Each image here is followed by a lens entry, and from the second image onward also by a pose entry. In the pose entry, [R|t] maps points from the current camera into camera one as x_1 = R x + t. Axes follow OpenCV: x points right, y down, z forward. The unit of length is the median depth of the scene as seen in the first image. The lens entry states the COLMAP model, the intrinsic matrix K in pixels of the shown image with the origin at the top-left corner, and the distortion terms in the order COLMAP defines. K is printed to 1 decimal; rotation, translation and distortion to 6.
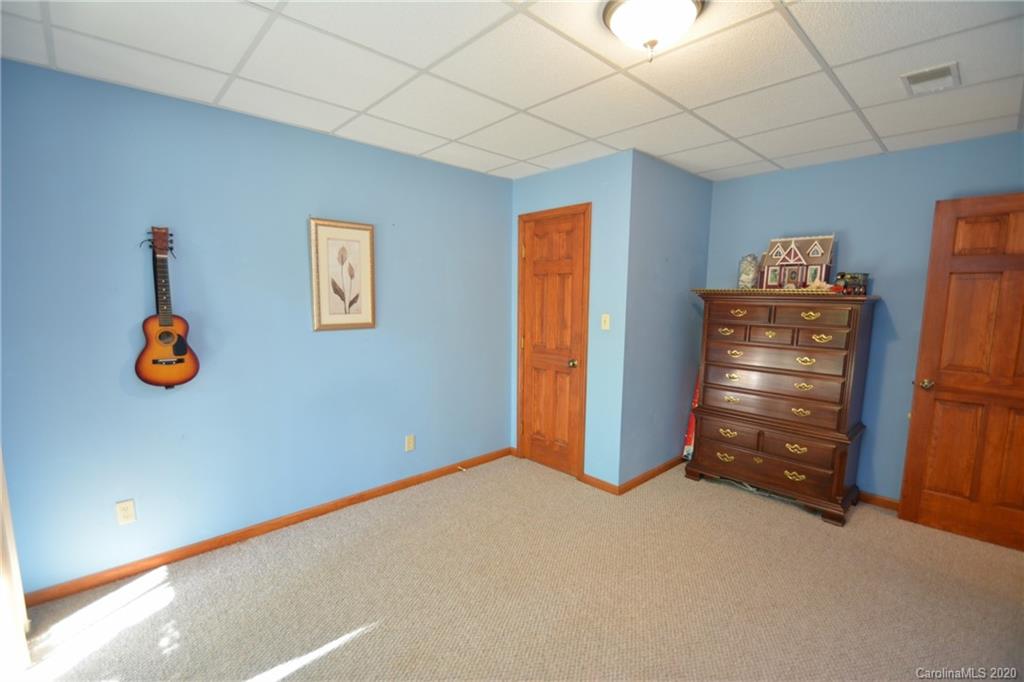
lens RADIAL K [[450.1, 0, 509.0], [0, 450.1, 339.3], [0, 0, 1]] dist [0.000376, -0.002249]
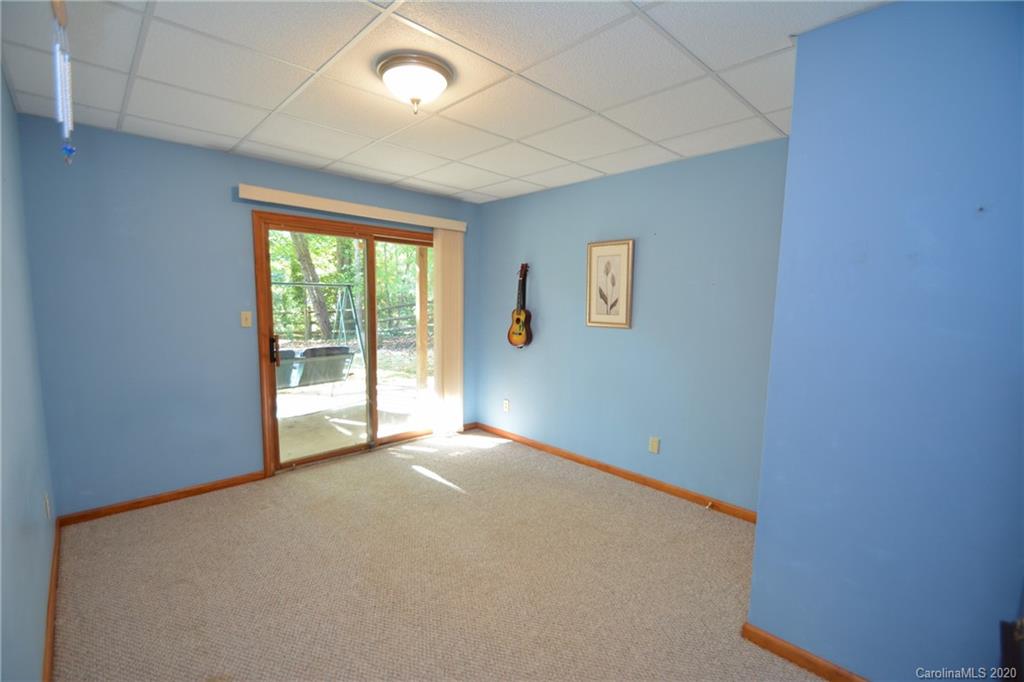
lens RADIAL K [[450.1, 0, 508.8], [0, 450.1, 345.4], [0, 0, 1]] dist [0.000376, -0.002249]
pose [[0.013619, 0.085753, -0.996223, 0.901200], [-0.123078, 0.988883, 0.083438, -0.043689], [0.992303, 0.121477, 0.024022, 0.725641]]
